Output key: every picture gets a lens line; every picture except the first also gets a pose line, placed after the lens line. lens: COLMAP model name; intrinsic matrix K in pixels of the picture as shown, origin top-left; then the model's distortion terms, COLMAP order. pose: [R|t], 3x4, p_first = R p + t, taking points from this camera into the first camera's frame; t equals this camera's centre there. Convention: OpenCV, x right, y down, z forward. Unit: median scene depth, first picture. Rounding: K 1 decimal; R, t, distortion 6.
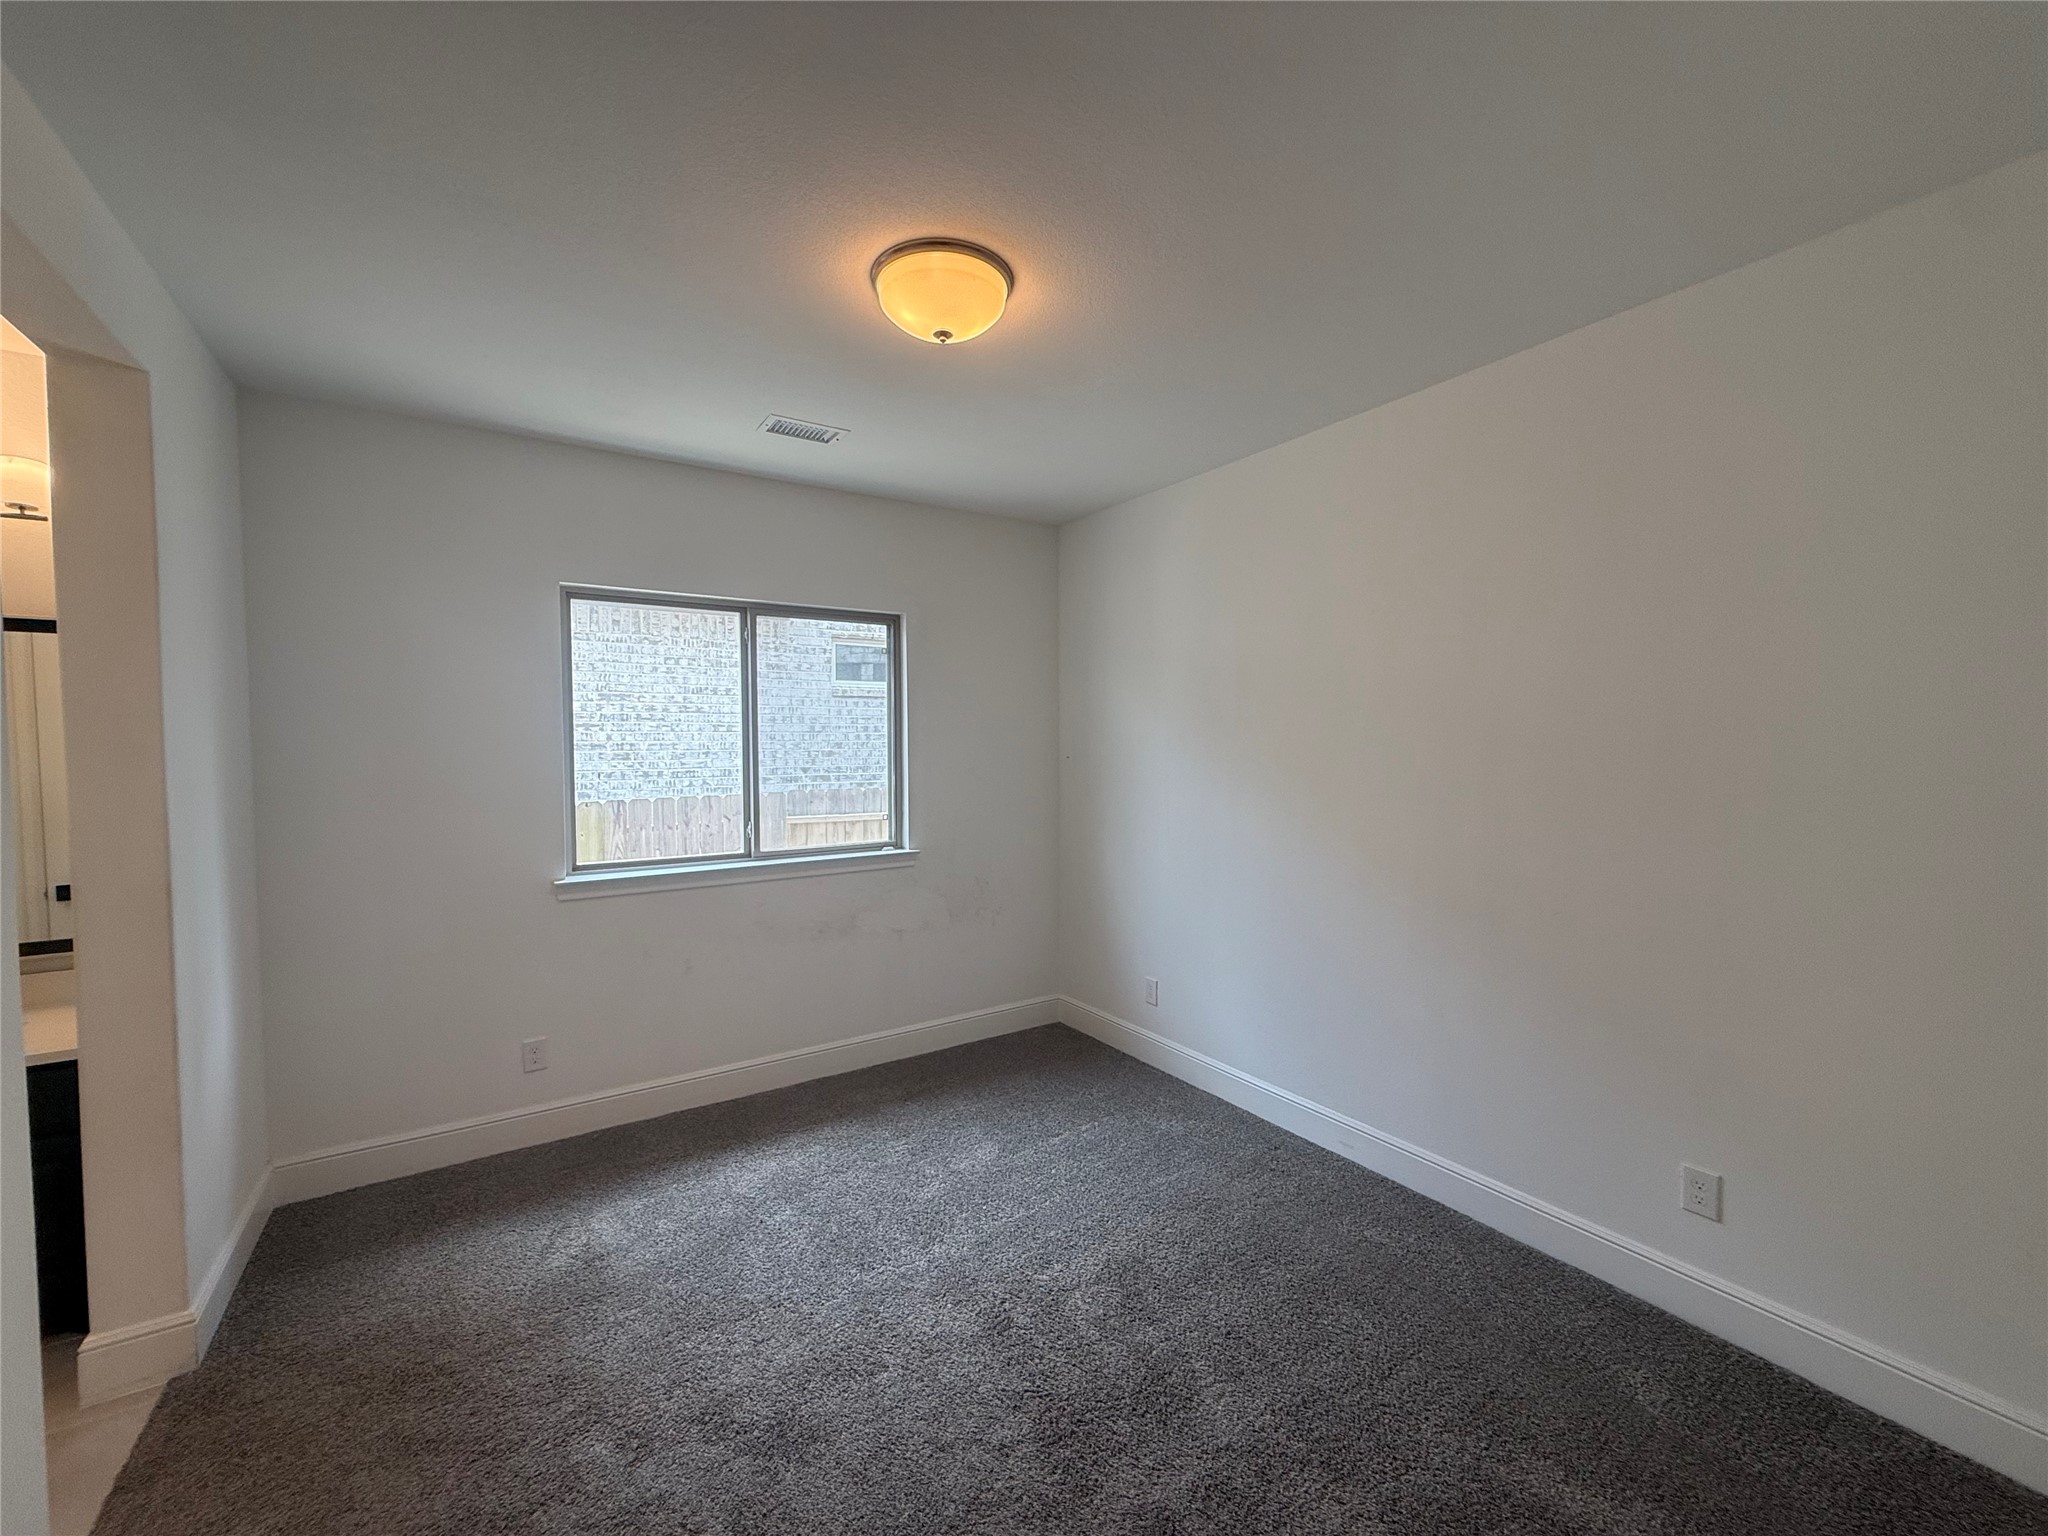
lens RADIAL K [[817.3, 0, 1017.8], [0, 817.3, 767.8], [0, 0, 1]] dist [0.001180, -0.000688]
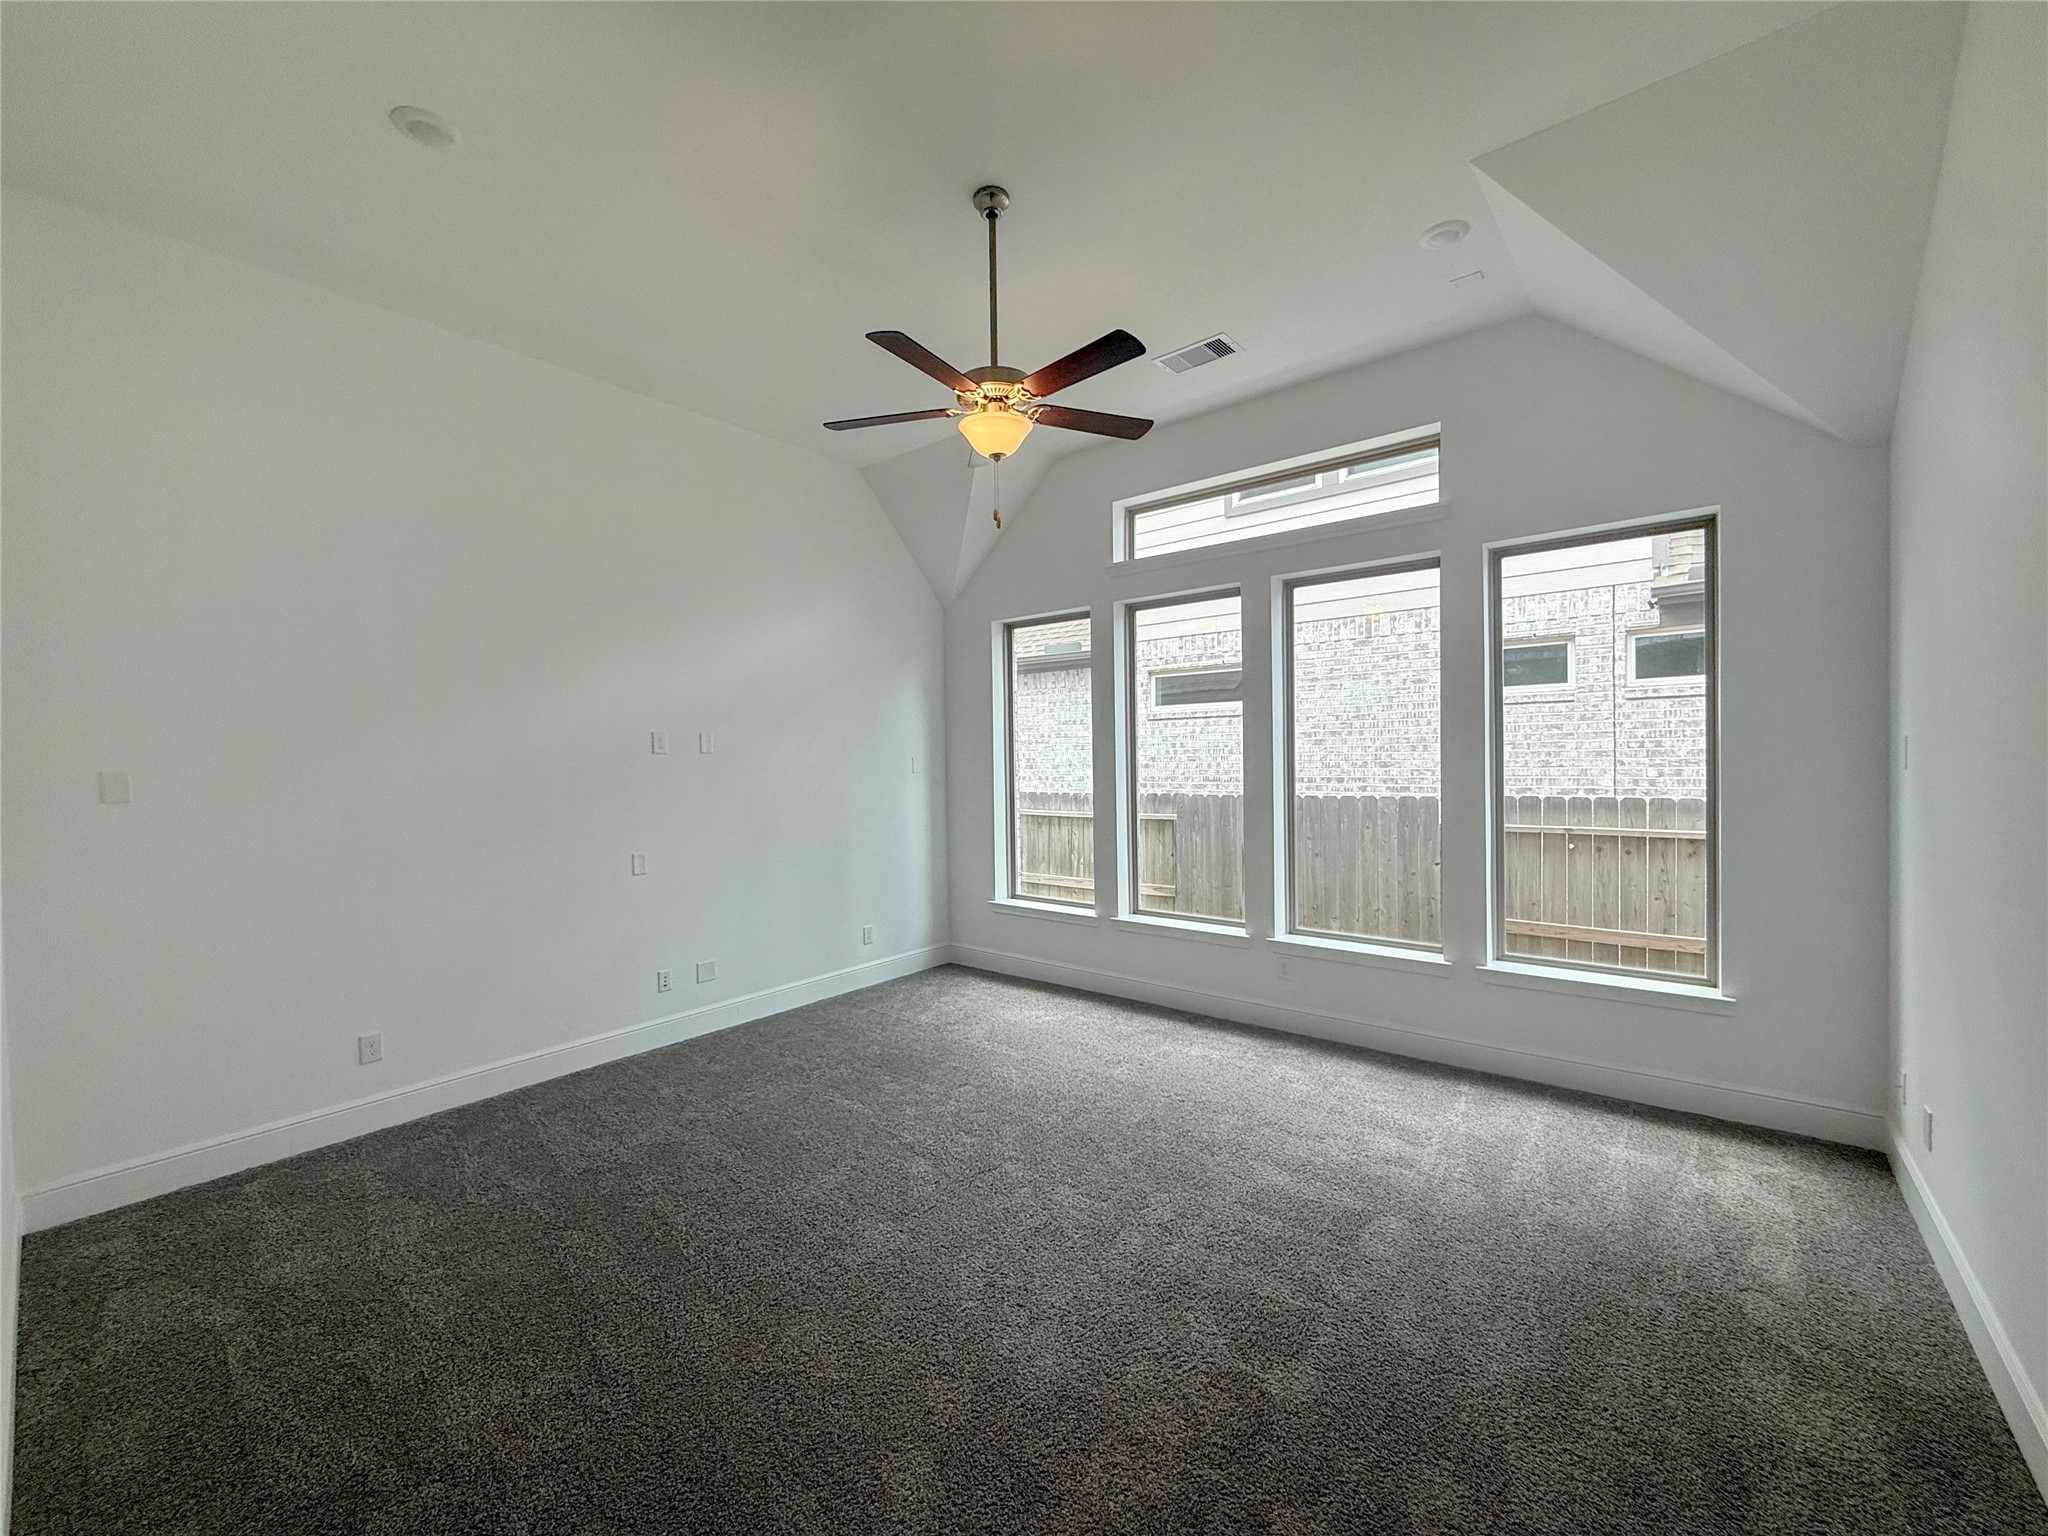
lens RADIAL K [[817.3, 0, 1017.8], [0, 817.3, 767.8], [0, 0, 1]] dist [0.001180, -0.000688]
pose [[0.303068, 0.007819, -0.952937, 0.903716], [-0.024231, 0.999706, 0.000497, -0.010216], [0.952661, 0.022940, 0.303168, 0.431536]]
